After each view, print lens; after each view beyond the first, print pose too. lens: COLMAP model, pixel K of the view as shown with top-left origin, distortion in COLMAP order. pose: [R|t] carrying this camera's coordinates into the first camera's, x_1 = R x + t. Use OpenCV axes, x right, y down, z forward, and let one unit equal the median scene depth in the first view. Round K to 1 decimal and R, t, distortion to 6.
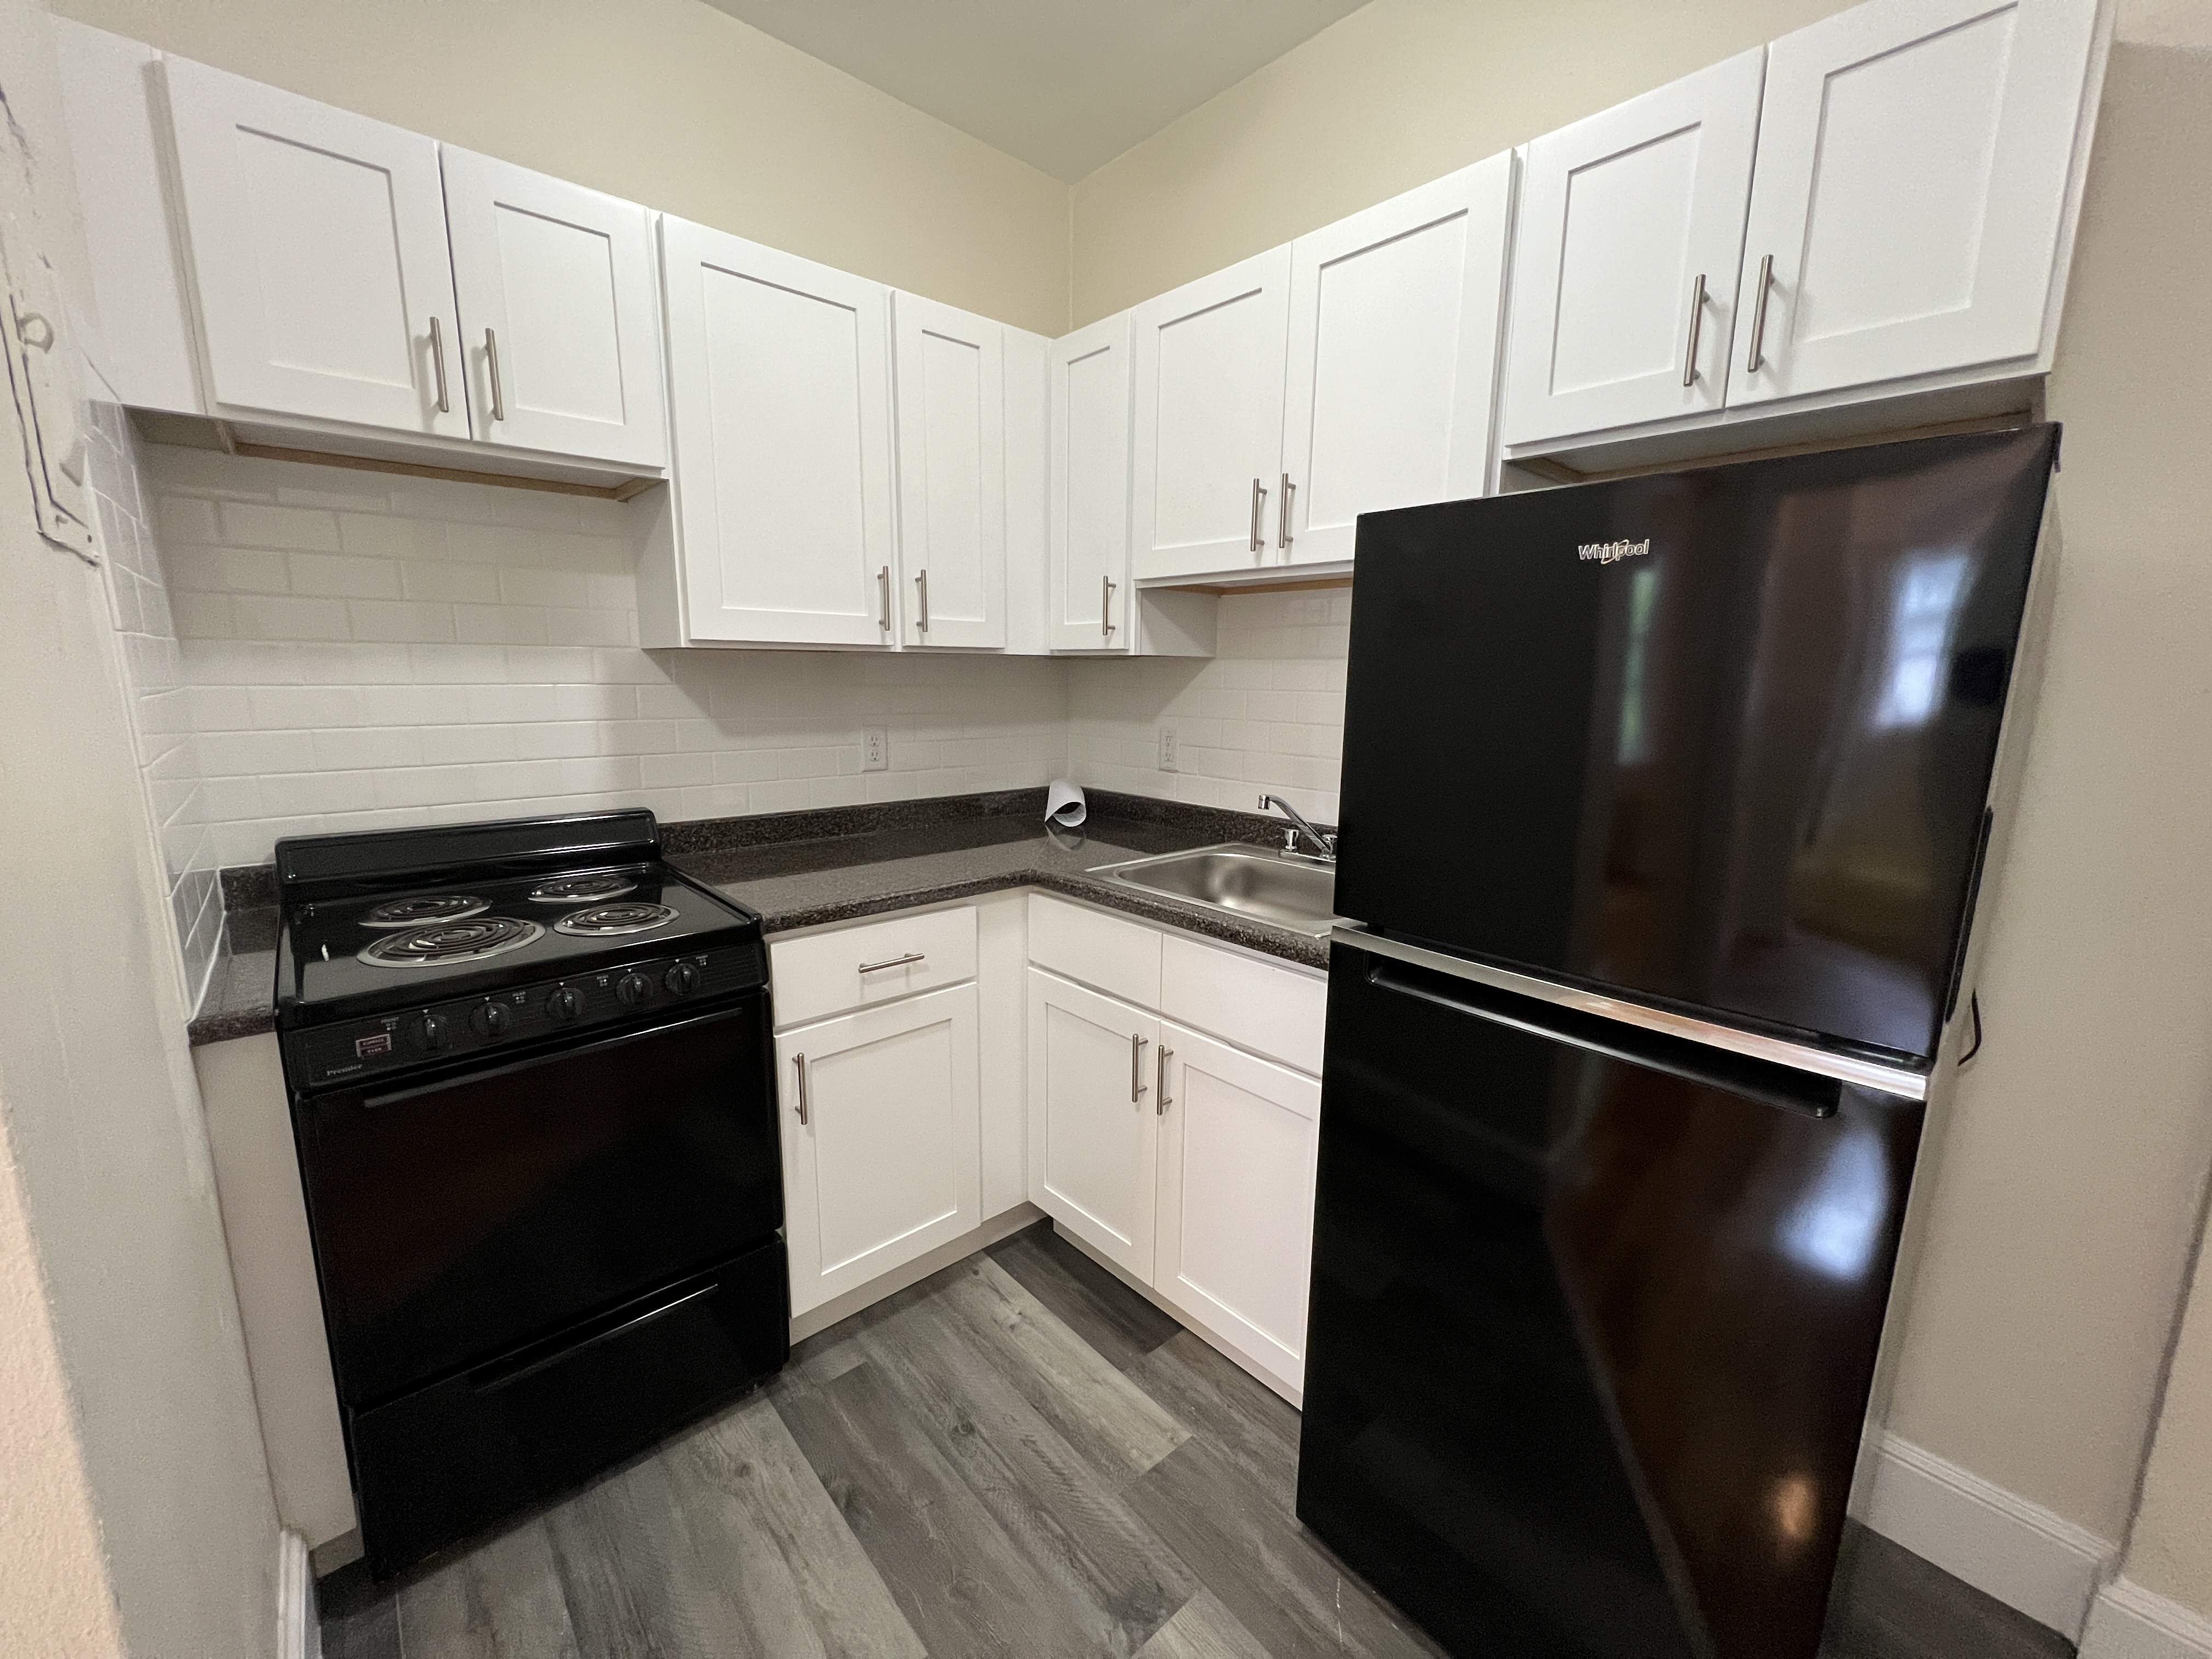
lens RADIAL K [[877.5, 0, 1100.9], [0, 877.5, 823.6], [0, 0, 1]] dist [-0.006561, 0.000079]
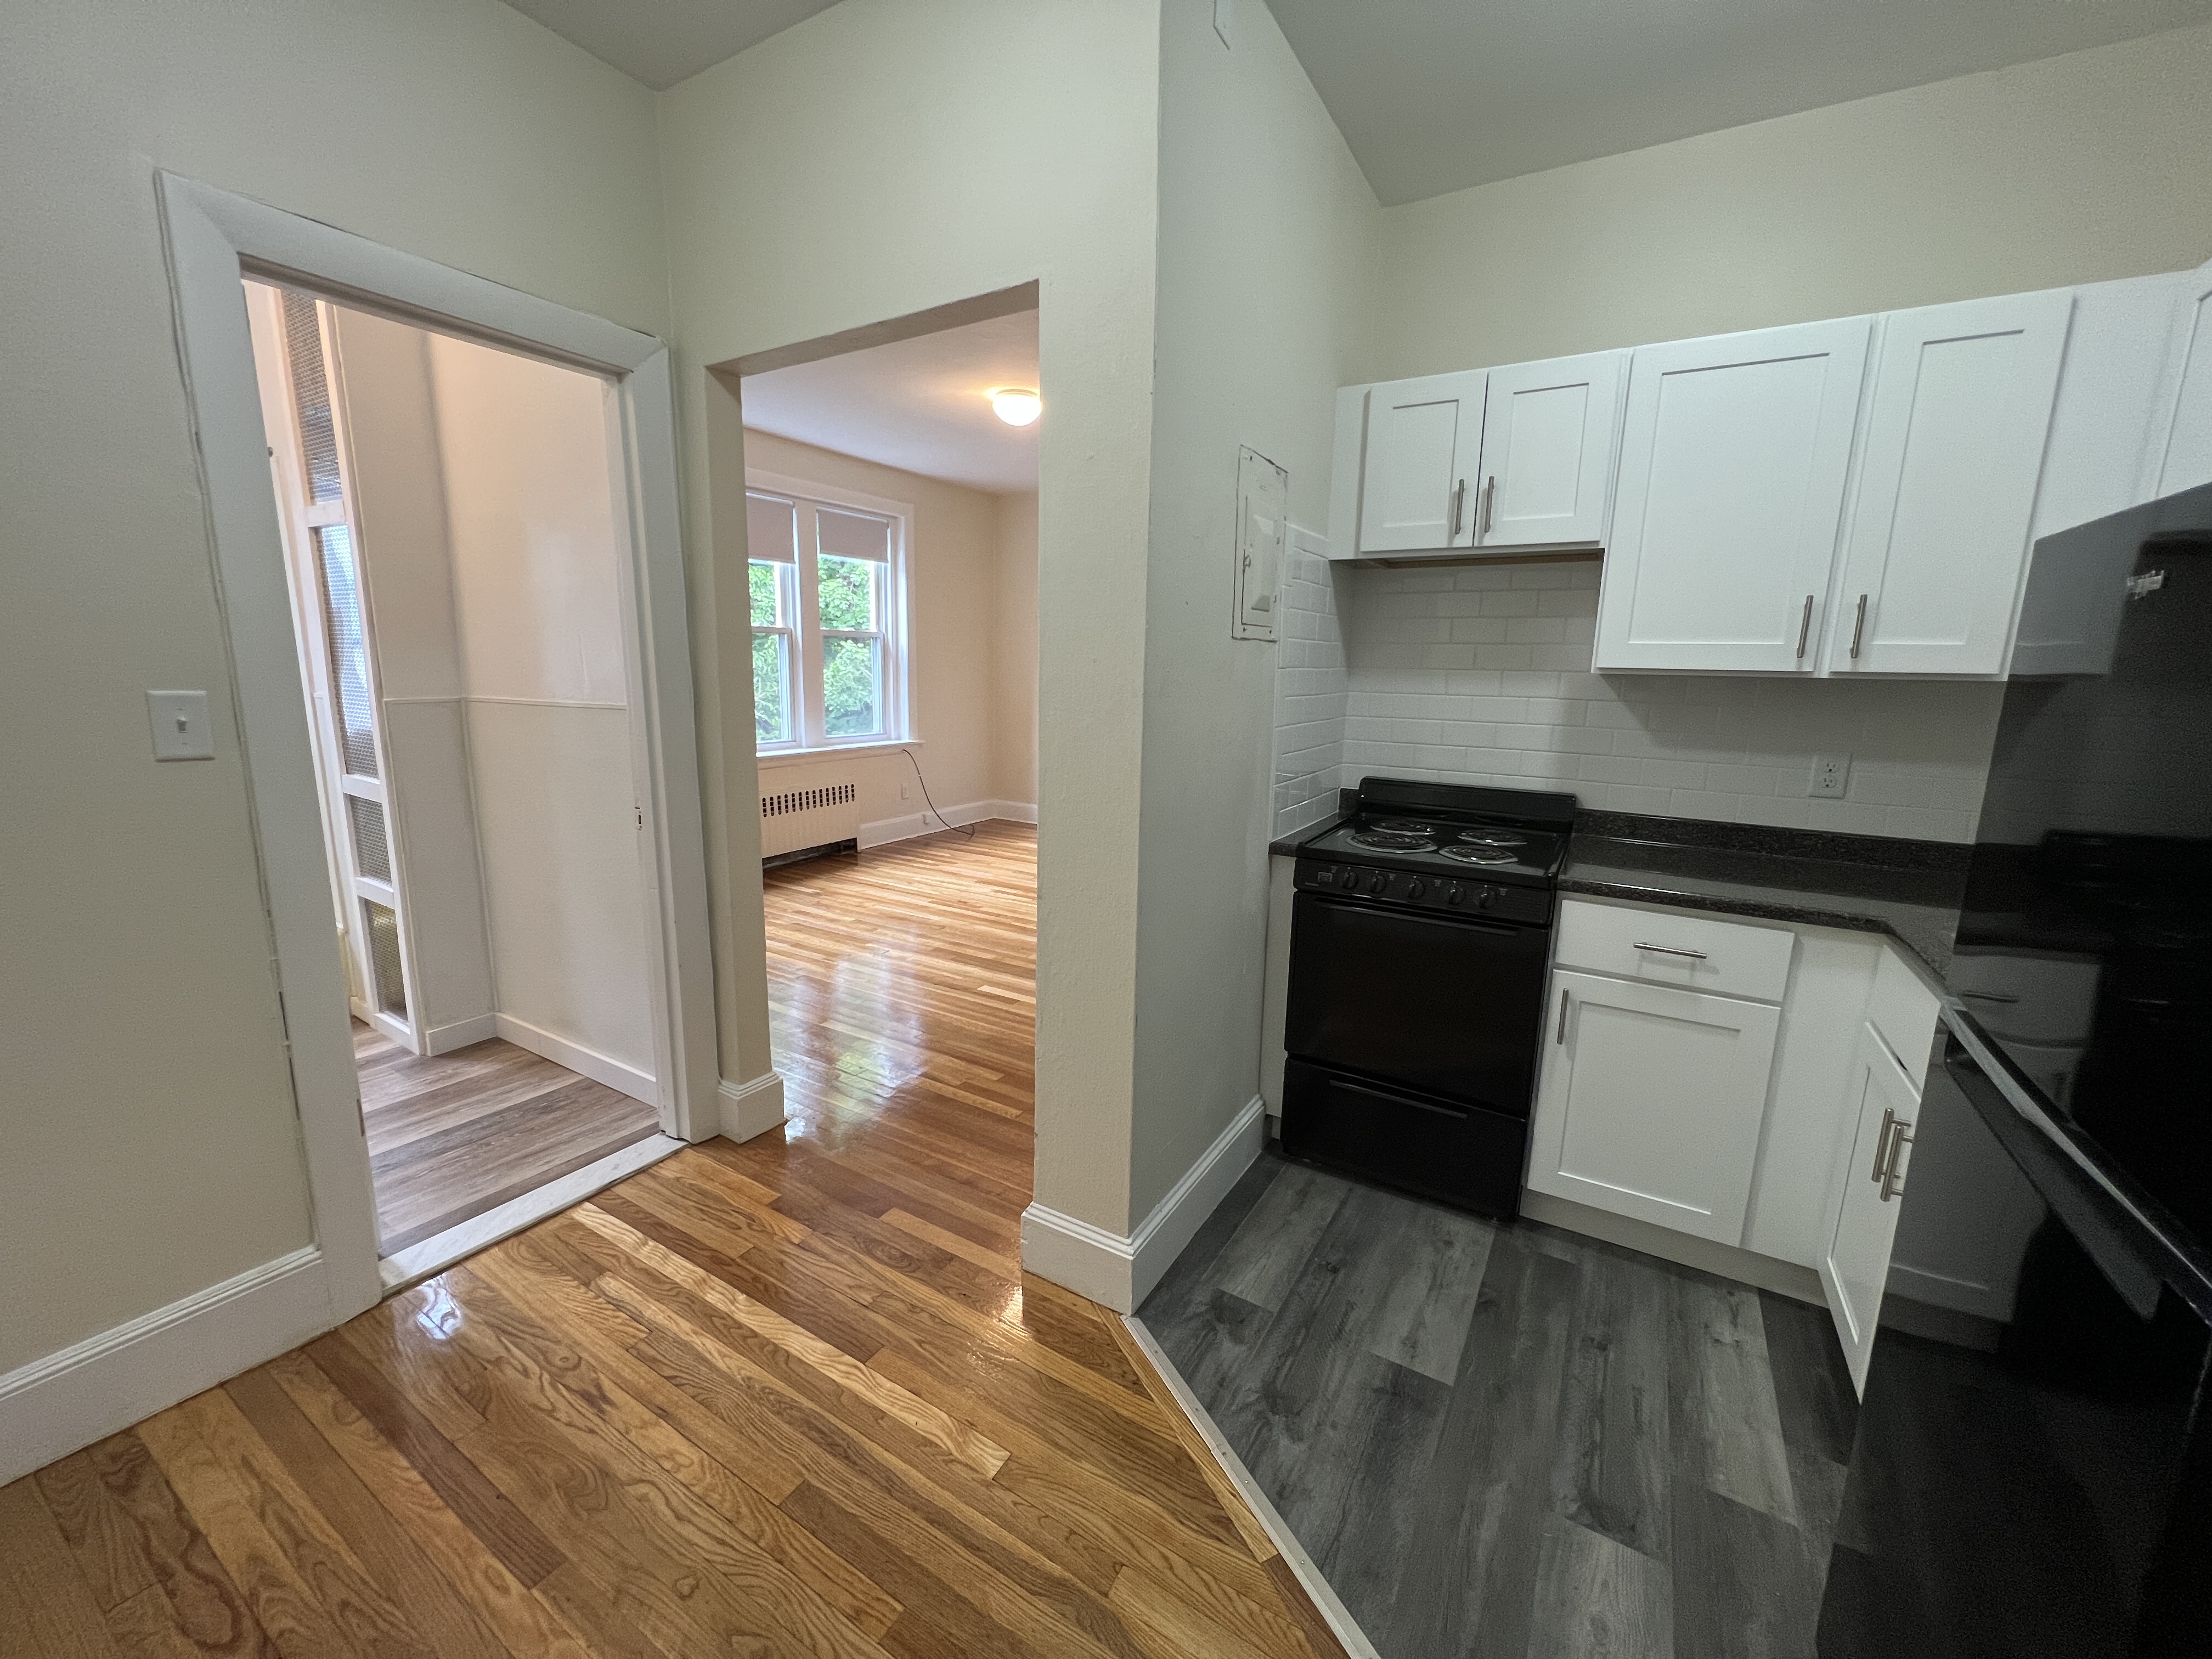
lens RADIAL K [[877.5, 0, 1103.1], [0, 877.5, 822.6], [0, 0, 1]] dist [-0.006561, 0.000079]
pose [[0.291029, 0.166157, -0.942175, 0.623267], [-0.177649, 0.977062, 0.117435, -0.007190], [0.940076, 0.133199, 0.313871, -0.078258]]
